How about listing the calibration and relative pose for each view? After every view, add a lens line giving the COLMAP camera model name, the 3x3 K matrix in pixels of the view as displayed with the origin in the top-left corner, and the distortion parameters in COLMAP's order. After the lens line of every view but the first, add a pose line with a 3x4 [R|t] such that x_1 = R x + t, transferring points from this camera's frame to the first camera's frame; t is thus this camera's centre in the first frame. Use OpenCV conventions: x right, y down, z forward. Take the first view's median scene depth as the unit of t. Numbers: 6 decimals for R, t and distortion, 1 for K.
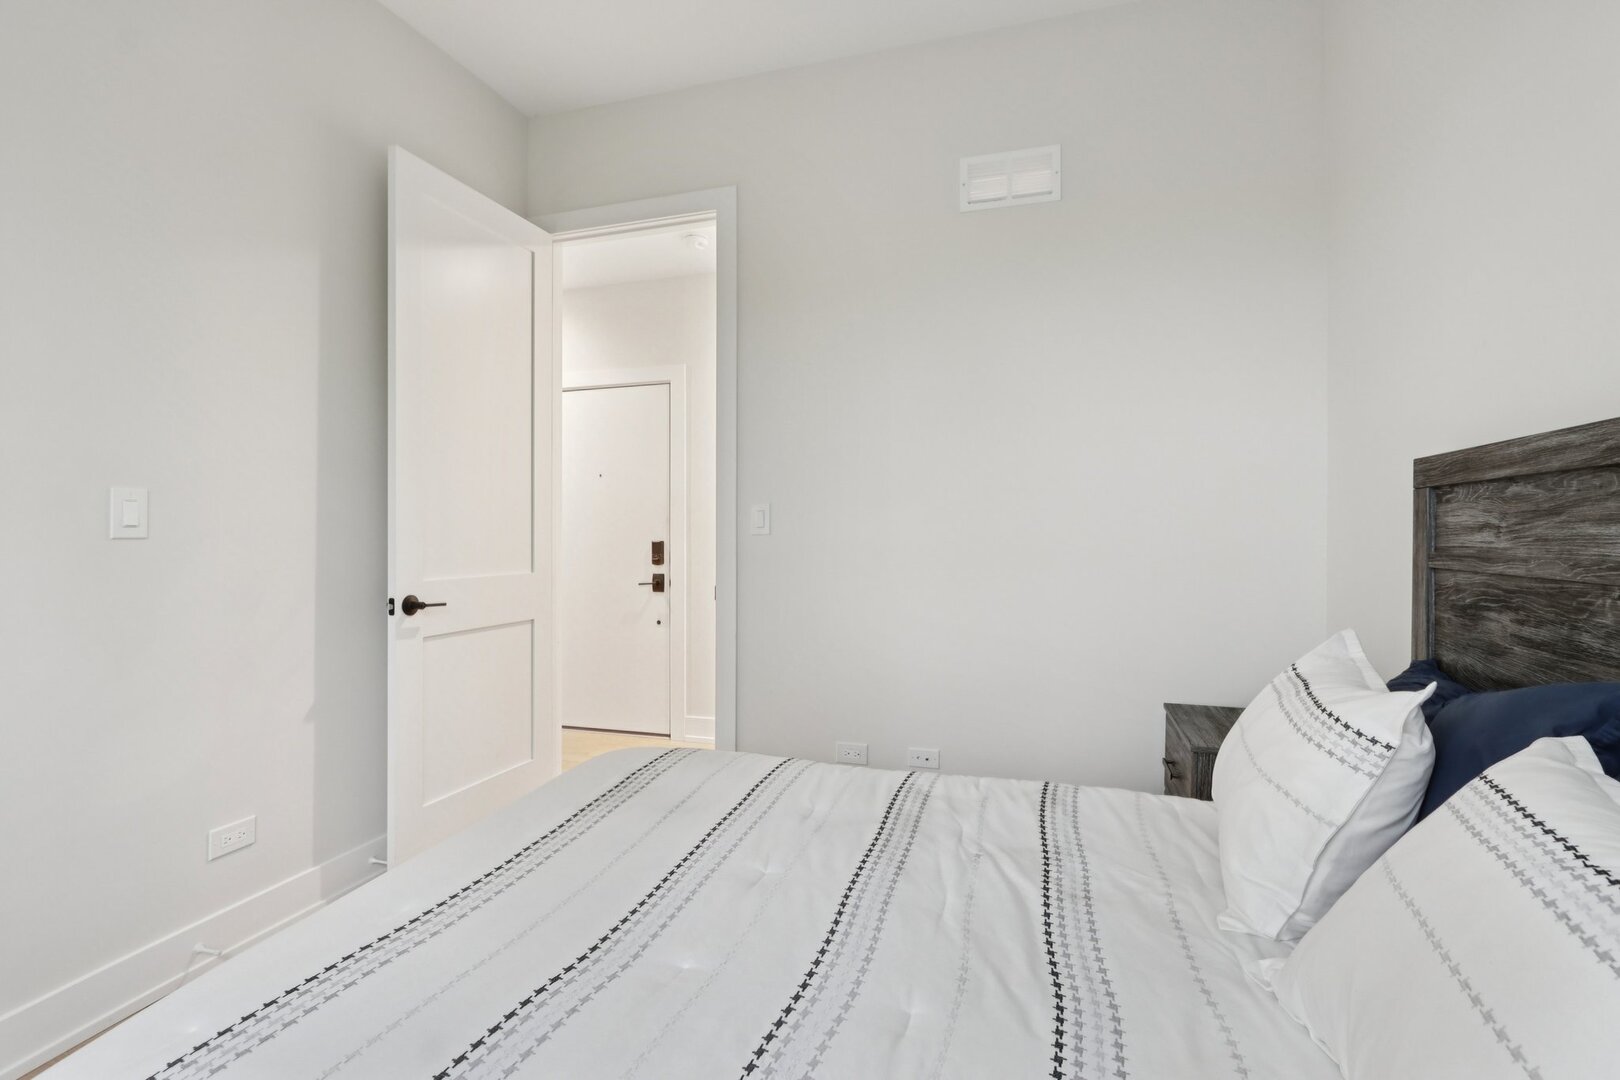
lens RADIAL K [[759.5, 0, 814.1], [0, 759.5, 537.5], [0, 0, 1]] dist [-0.018372, 0.000498]
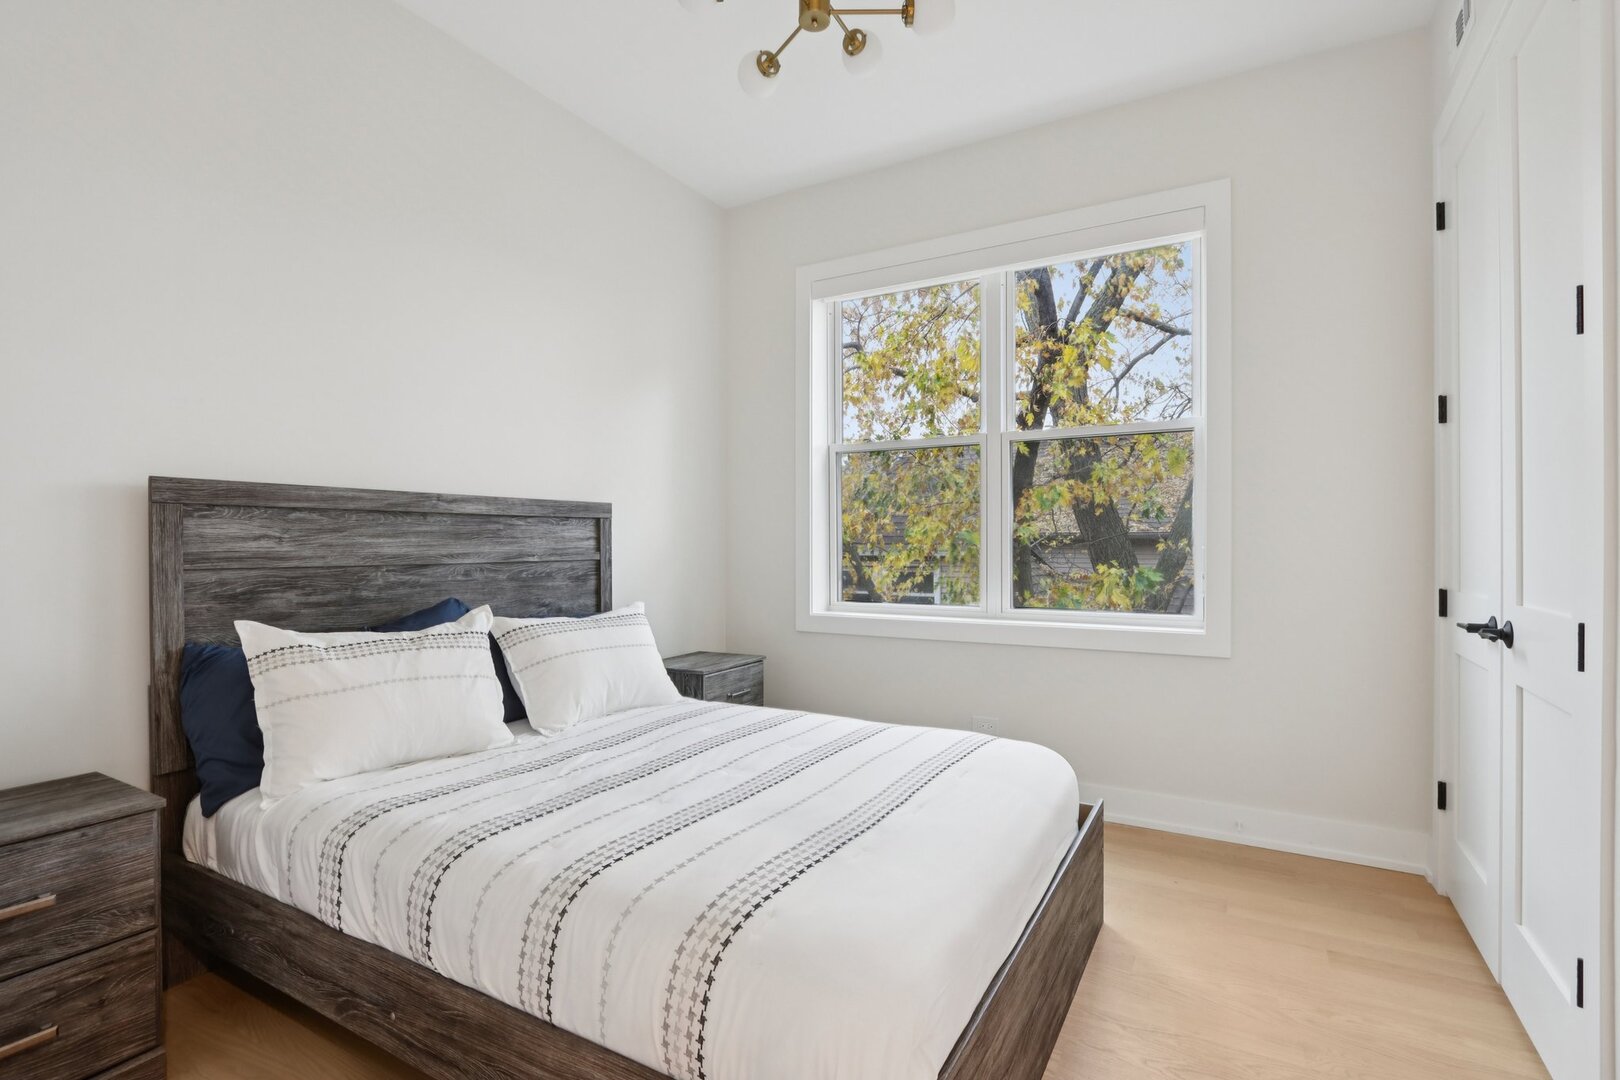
lens RADIAL K [[759.5, 0, 806.5], [0, 759.5, 546.8], [0, 0, 1]] dist [-0.018372, 0.000498]
pose [[-0.973082, 0.002941, 0.230441, -0.562299], [0.004801, 0.999960, 0.007509, -0.001696], [-0.230410, 0.008413, -0.973057, 2.469232]]
